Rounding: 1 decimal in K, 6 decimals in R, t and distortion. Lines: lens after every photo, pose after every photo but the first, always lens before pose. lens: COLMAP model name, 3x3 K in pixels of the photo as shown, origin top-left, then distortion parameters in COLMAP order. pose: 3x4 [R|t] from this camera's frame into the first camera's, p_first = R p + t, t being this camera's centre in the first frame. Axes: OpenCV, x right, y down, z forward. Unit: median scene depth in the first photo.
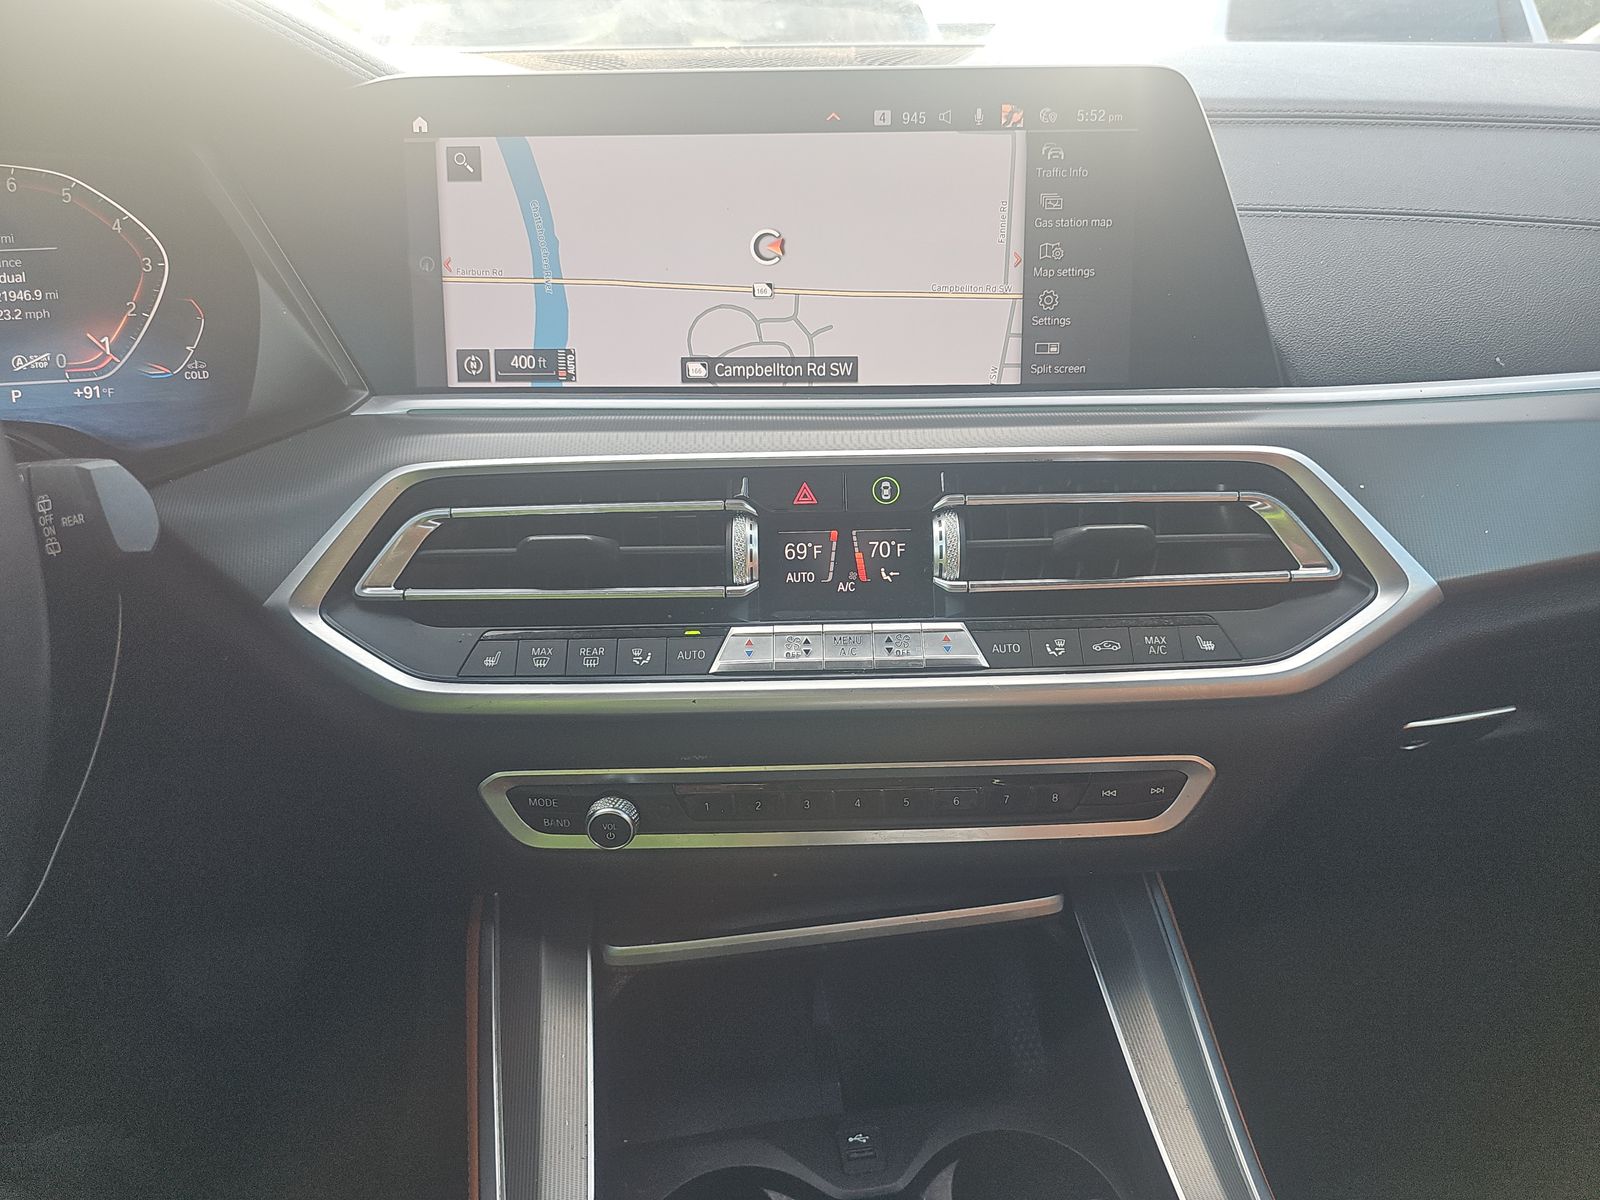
lens RADIAL K [[1069.3, 0, 800.3], [0, 1069.3, 616.2], [0, 0, 1]] dist [0.018112, -0.016511]
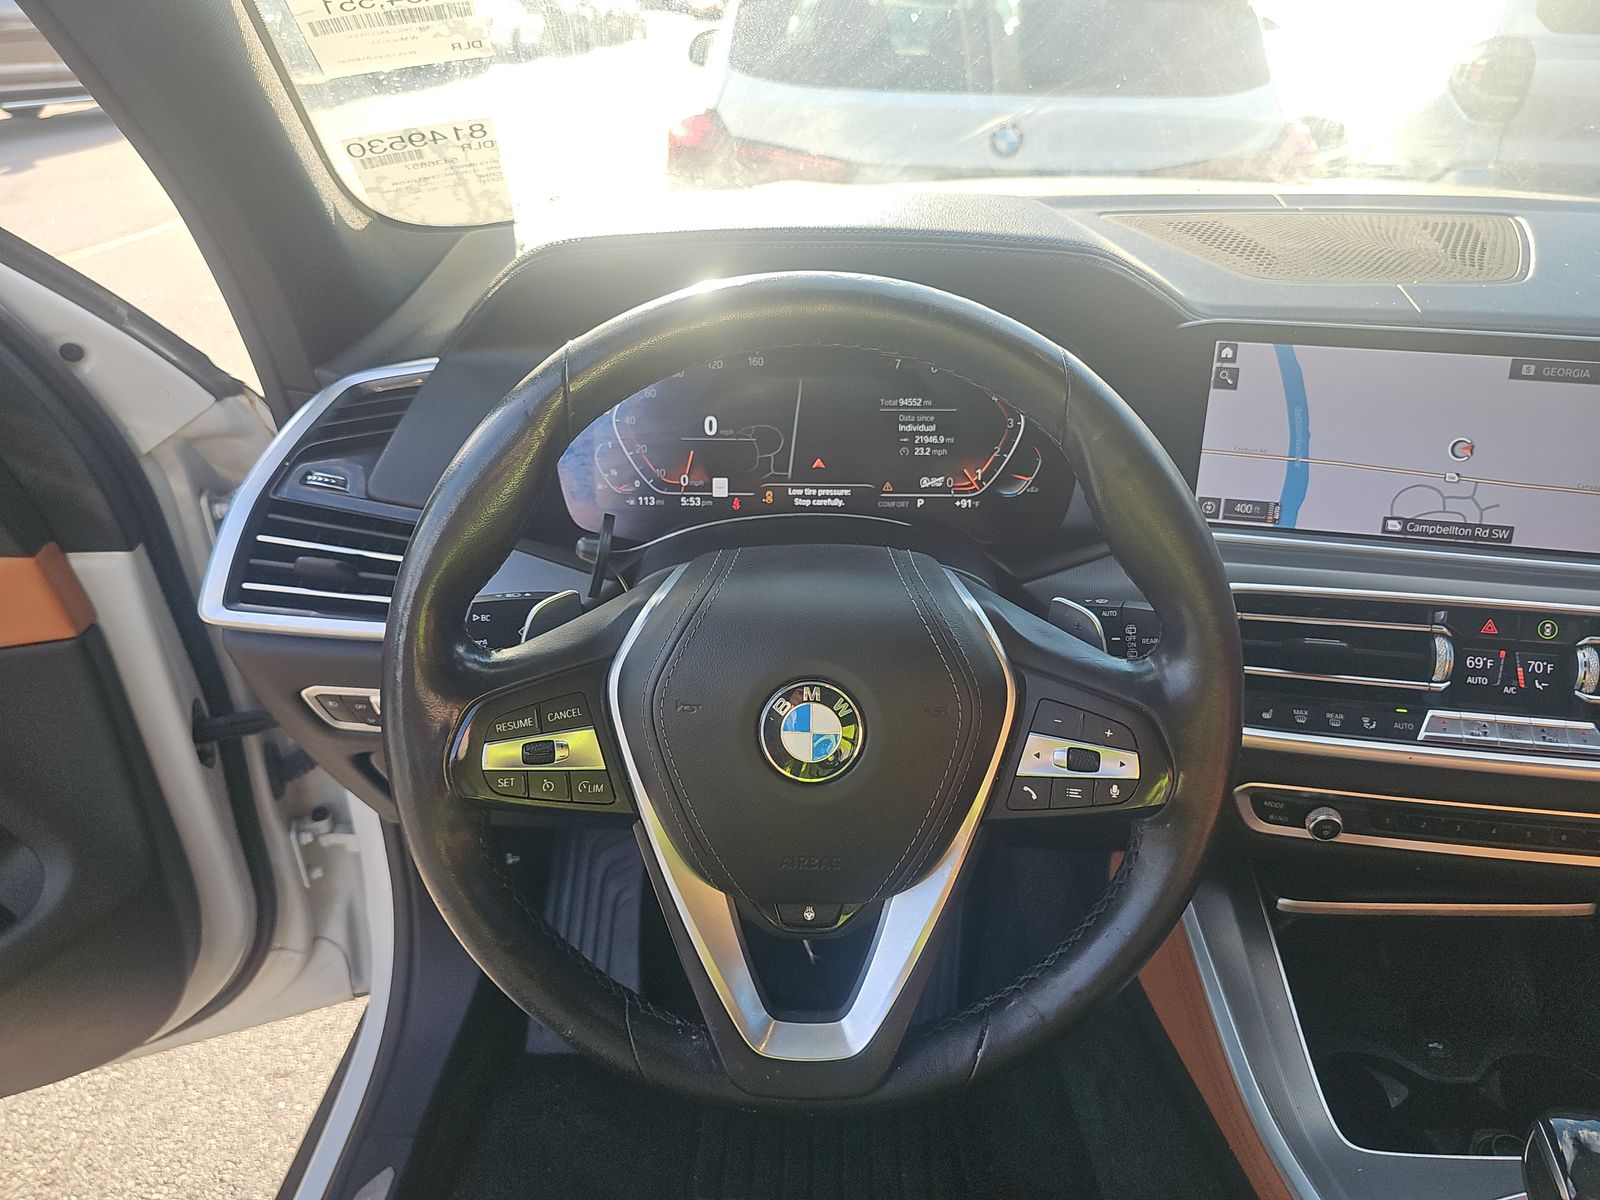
lens RADIAL K [[1069.3, 0, 801.7], [0, 1069.3, 601.1], [0, 0, 1]] dist [0.018112, -0.016511]
pose [[0.986266, 0.093799, -0.135945, -0.693594], [-0.085771, 0.994272, 0.063769, -0.151576], [0.141148, -0.051233, 0.988662, -0.586733]]
